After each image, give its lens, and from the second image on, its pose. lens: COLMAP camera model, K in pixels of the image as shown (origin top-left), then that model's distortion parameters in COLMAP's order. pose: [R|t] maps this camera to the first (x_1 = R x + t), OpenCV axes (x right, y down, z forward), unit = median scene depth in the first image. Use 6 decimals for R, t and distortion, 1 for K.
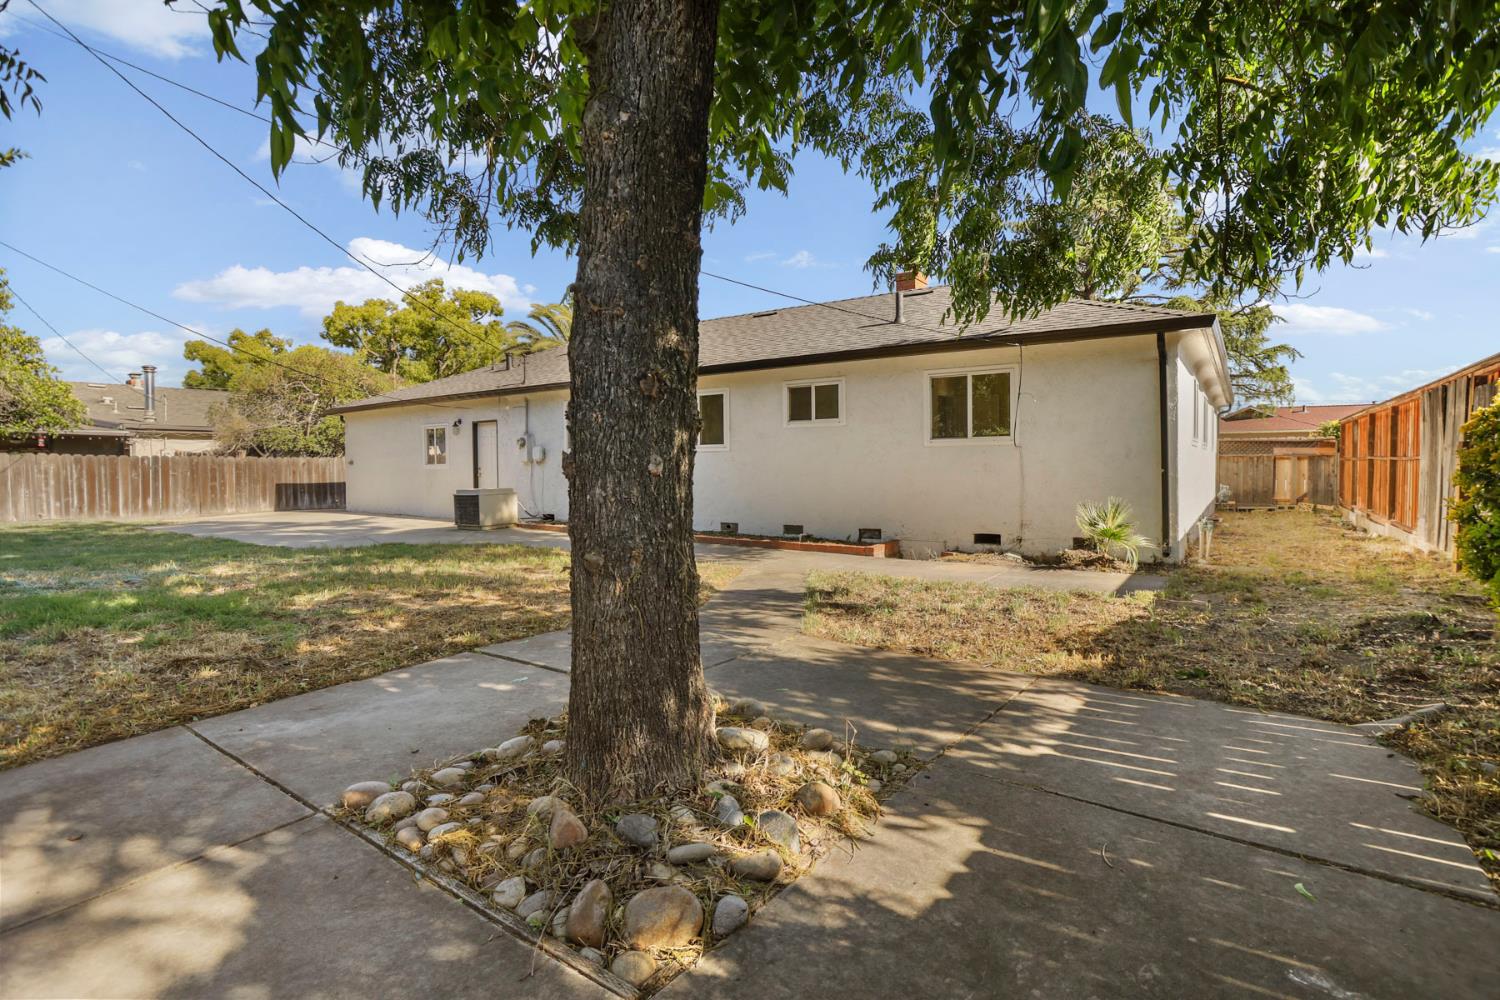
lens RADIAL K [[729.9, 0, 754.8], [0, 729.9, 494.8], [0, 0, 1]] dist [-0.063388, 0.024650]
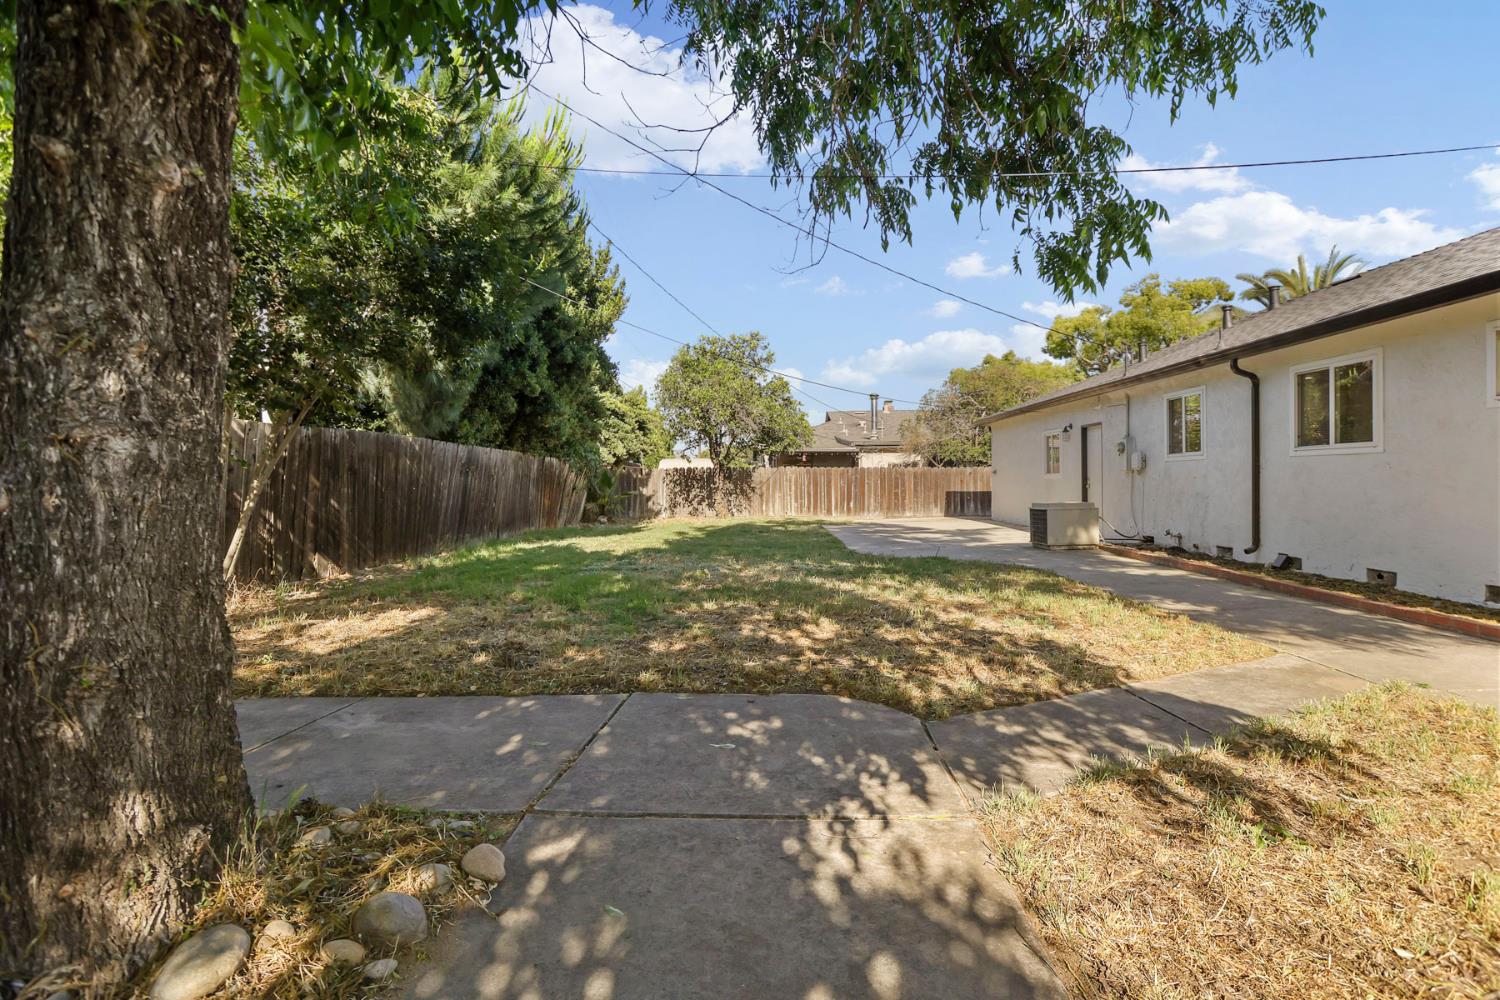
lens RADIAL K [[729.9, 0, 754.8], [0, 729.9, 494.8], [0, 0, 1]] dist [-0.063388, 0.024650]
pose [[0.560555, 0.018897, -0.827902, 0.095995], [-0.027563, 0.999611, 0.004154, -0.007751], [0.827658, 0.020491, 0.560858, 0.143453]]
